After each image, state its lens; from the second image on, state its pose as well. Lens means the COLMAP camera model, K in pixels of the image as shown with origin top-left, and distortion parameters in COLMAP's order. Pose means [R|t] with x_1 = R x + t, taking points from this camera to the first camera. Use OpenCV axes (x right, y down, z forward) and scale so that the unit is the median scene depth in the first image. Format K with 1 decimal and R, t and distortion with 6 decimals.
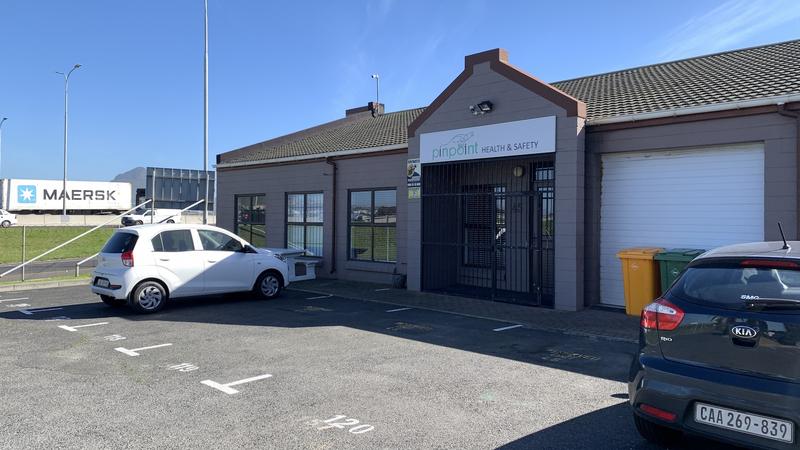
lens RADIAL K [[610.6, 0, 396.6], [0, 610.6, 223.0], [0, 0, 1]] dist [0.045887, -0.021283]
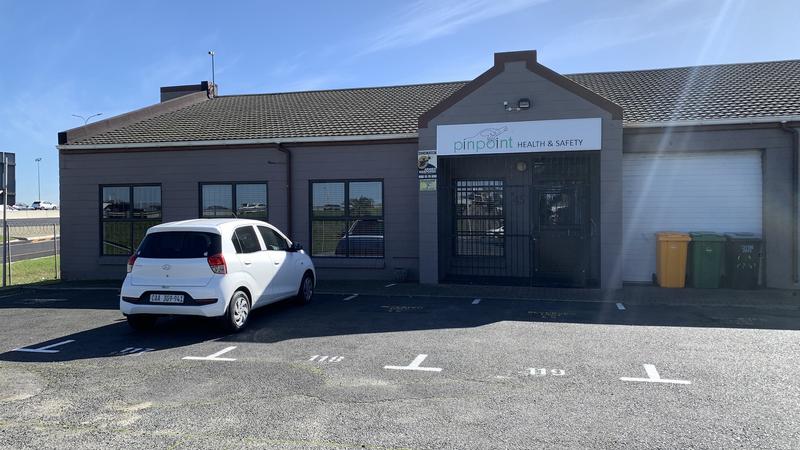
lens RADIAL K [[610.6, 0, 392.1], [0, 610.6, 227.1], [0, 0, 1]] dist [0.045887, -0.021283]
pose [[0.843520, -0.018323, 0.536786, -0.595561], [0.015331, 0.999832, 0.010037, 0.008350], [-0.536879, -0.000237, 0.843659, 0.220742]]
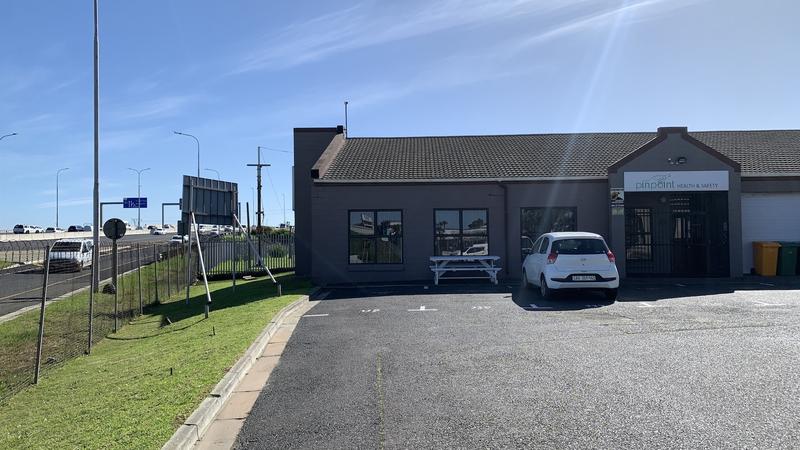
lens RADIAL K [[610.6, 0, 403.4], [0, 610.6, 222.0], [0, 0, 1]] dist [0.045887, -0.021283]
pose [[0.698775, 0.008930, 0.715286, -1.514822], [0.022162, 0.999172, -0.034125, 0.016985], [-0.714998, 0.039698, 0.697998, 0.366473]]
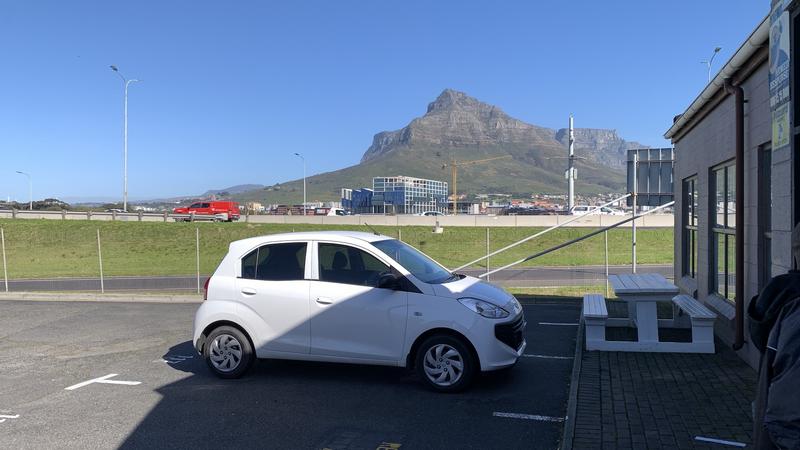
lens RADIAL K [[610.6, 0, 407.5], [0, 610.6, 213.6], [0, 0, 1]] dist [0.045887, -0.021283]
pose [[0.490420, -0.014928, -0.871358, 0.204945], [0.002438, 0.999873, -0.015757, -0.006837], [0.871483, 0.005603, 0.490394, 0.780054]]
